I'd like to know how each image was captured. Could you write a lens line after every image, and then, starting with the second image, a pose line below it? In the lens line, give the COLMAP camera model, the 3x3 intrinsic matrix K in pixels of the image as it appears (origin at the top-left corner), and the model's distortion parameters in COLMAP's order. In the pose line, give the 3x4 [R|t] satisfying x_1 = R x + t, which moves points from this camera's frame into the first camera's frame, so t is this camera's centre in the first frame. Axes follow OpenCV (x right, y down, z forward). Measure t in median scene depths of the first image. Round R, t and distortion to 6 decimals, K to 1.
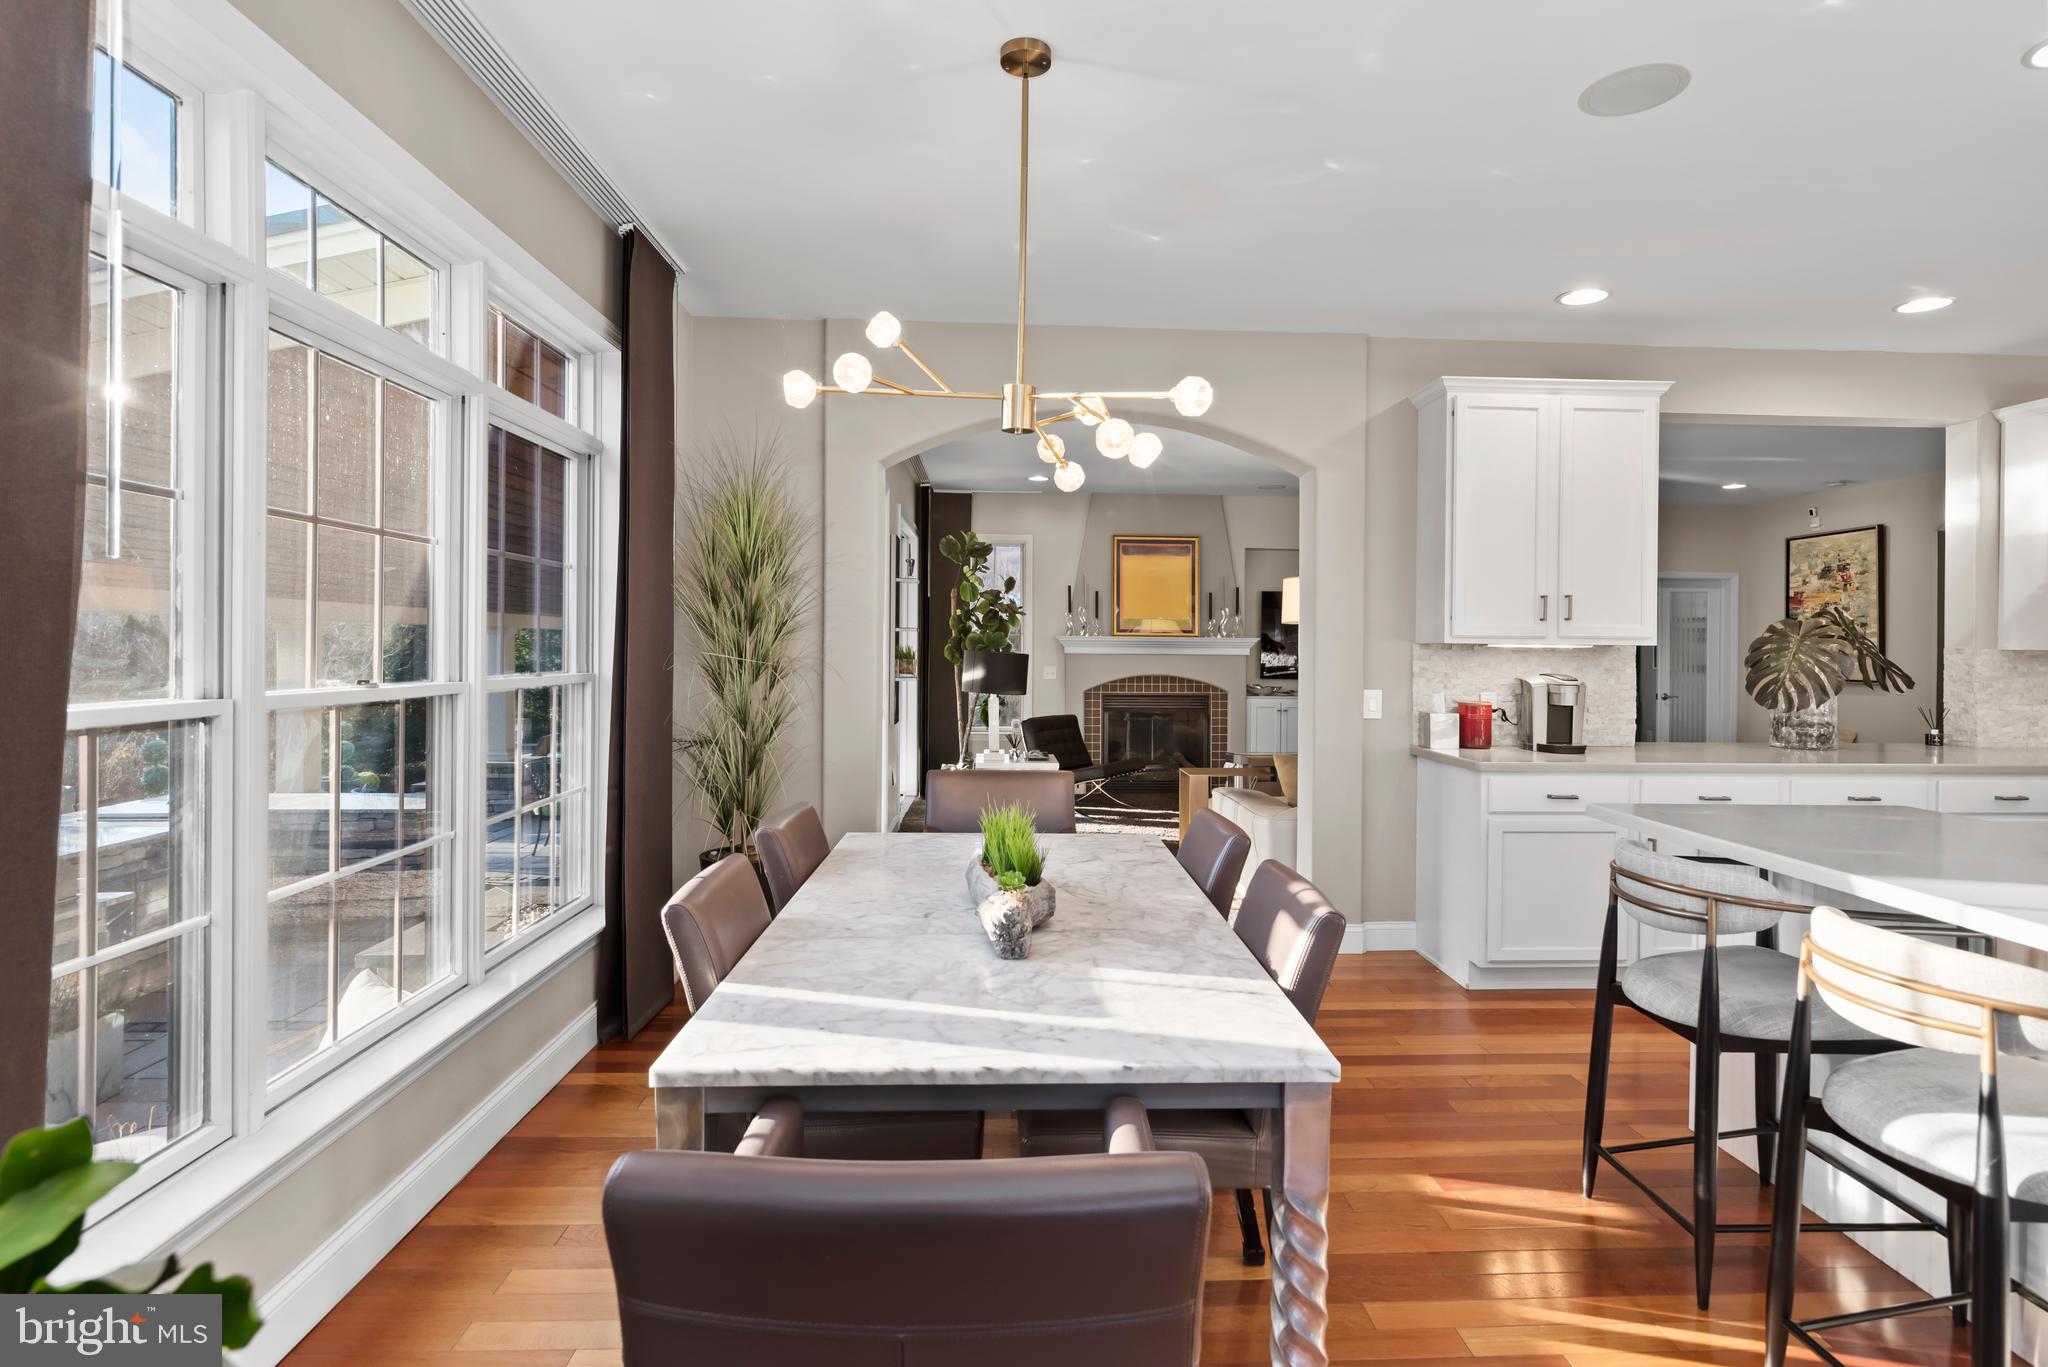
lens RADIAL K [[999.7, 0, 1047.6], [0, 999.7, 646.3], [0, 0, 1]] dist [-0.002187, -0.000282]
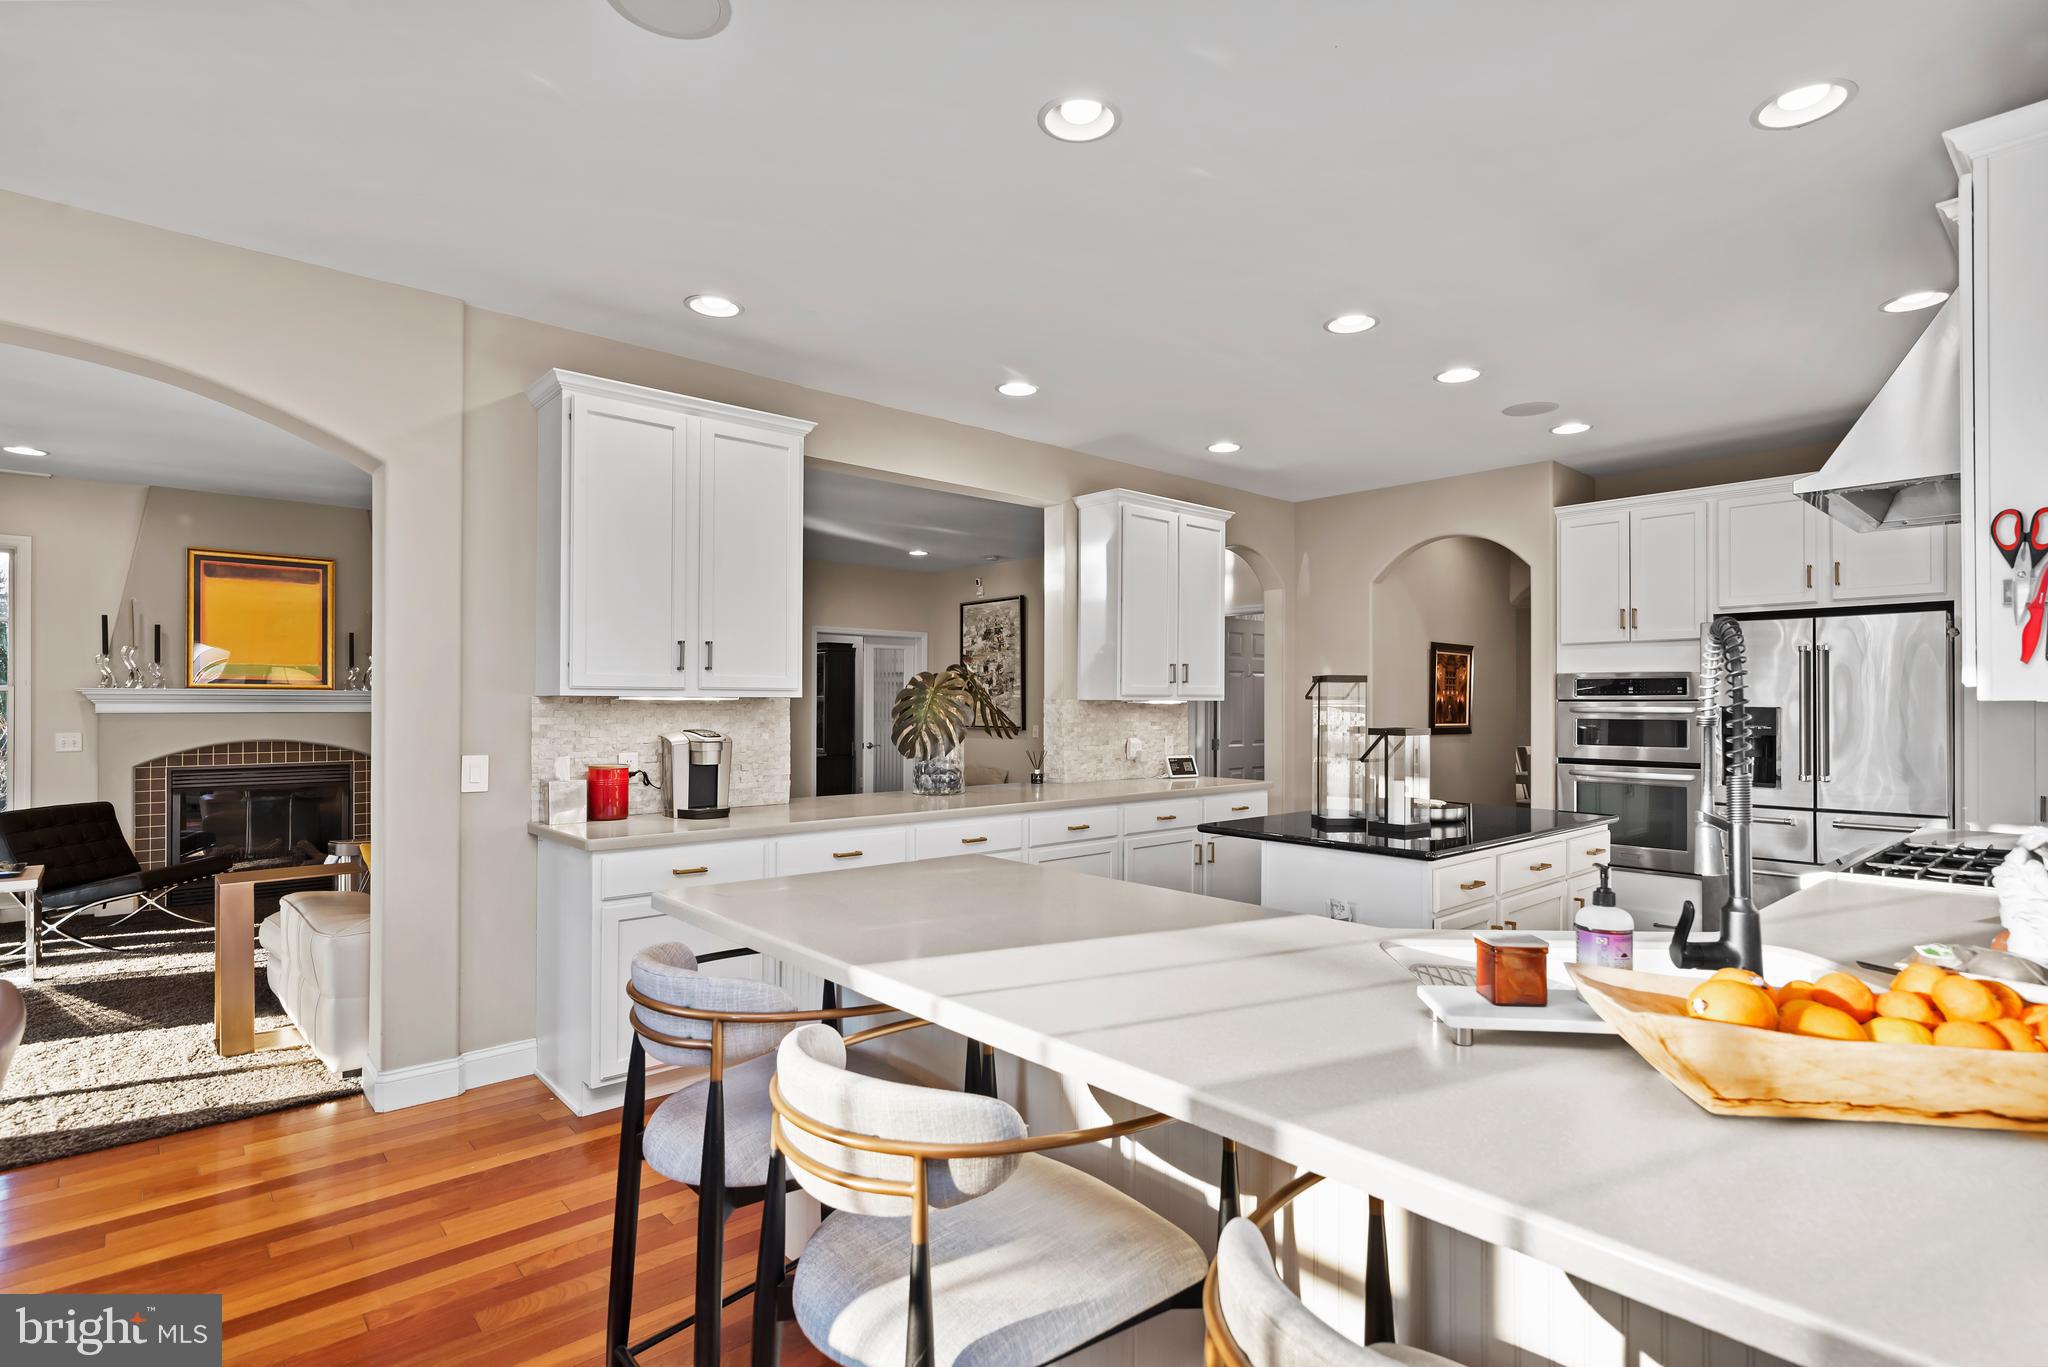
lens RADIAL K [[999.7, 0, 1039.8], [0, 999.7, 697.7], [0, 0, 1]] dist [-0.002187, -0.000282]
pose [[0.776365, -0.004362, 0.630269, 0.172898], [0.005906, 0.999982, -0.000355, 0.001068], [-0.630256, 0.003998, 0.776377, 0.108731]]
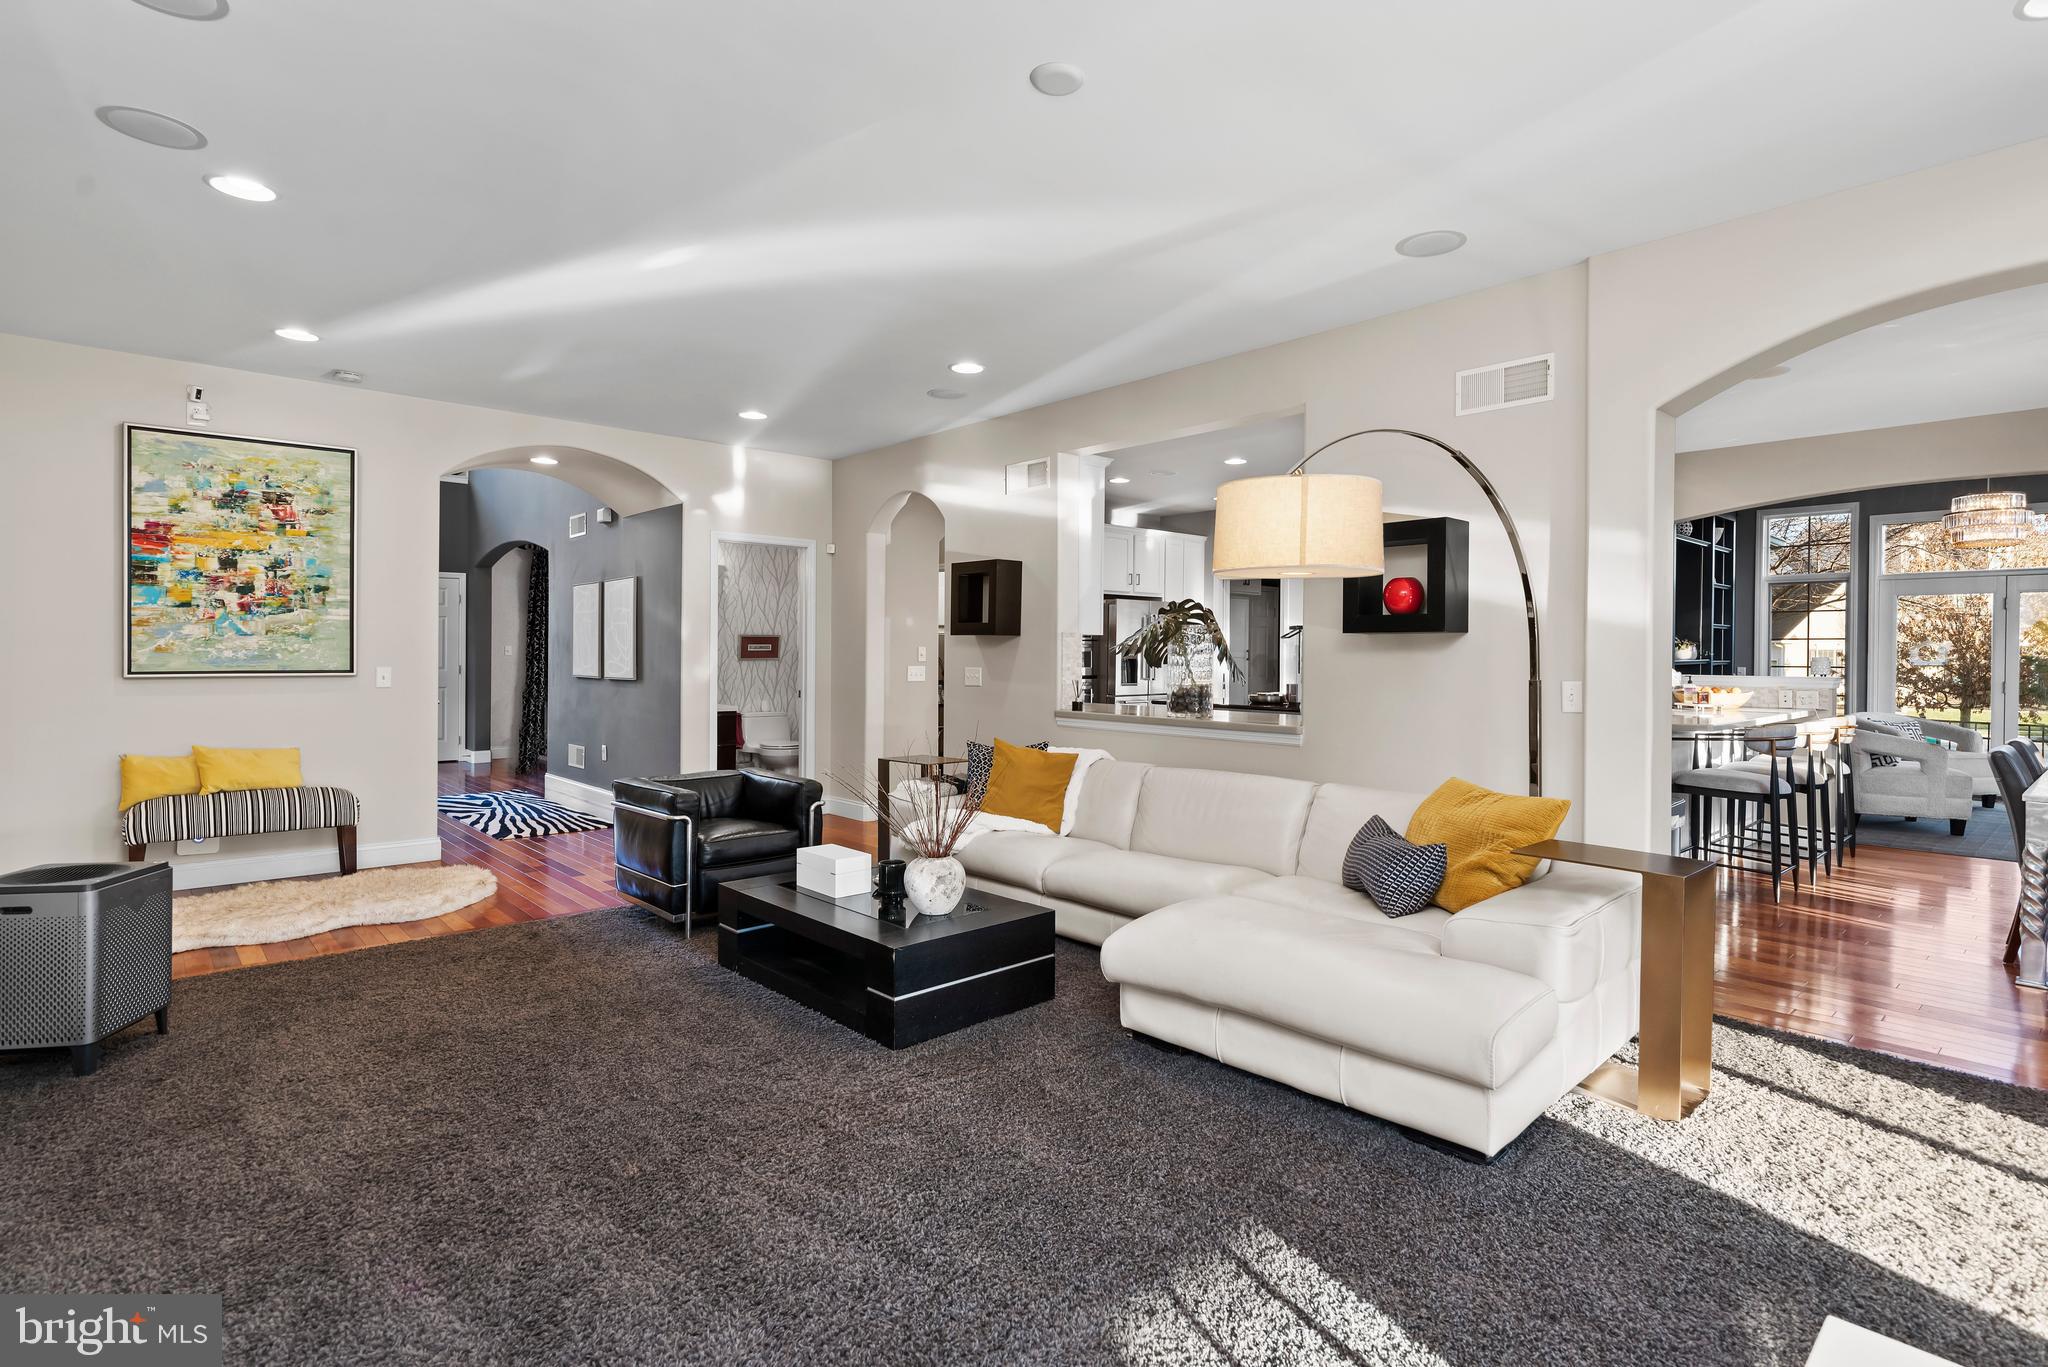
lens RADIAL K [[999.7, 0, 1029.4], [0, 999.7, 661.9], [0, 0, 1]] dist [-0.002187, -0.000282]
pose [[-0.626890, -0.019940, 0.778853, -0.033717], [-0.013271, 0.999801, 0.014915, 0.020893], [-0.778995, -0.000986, -0.627030, 1.847103]]
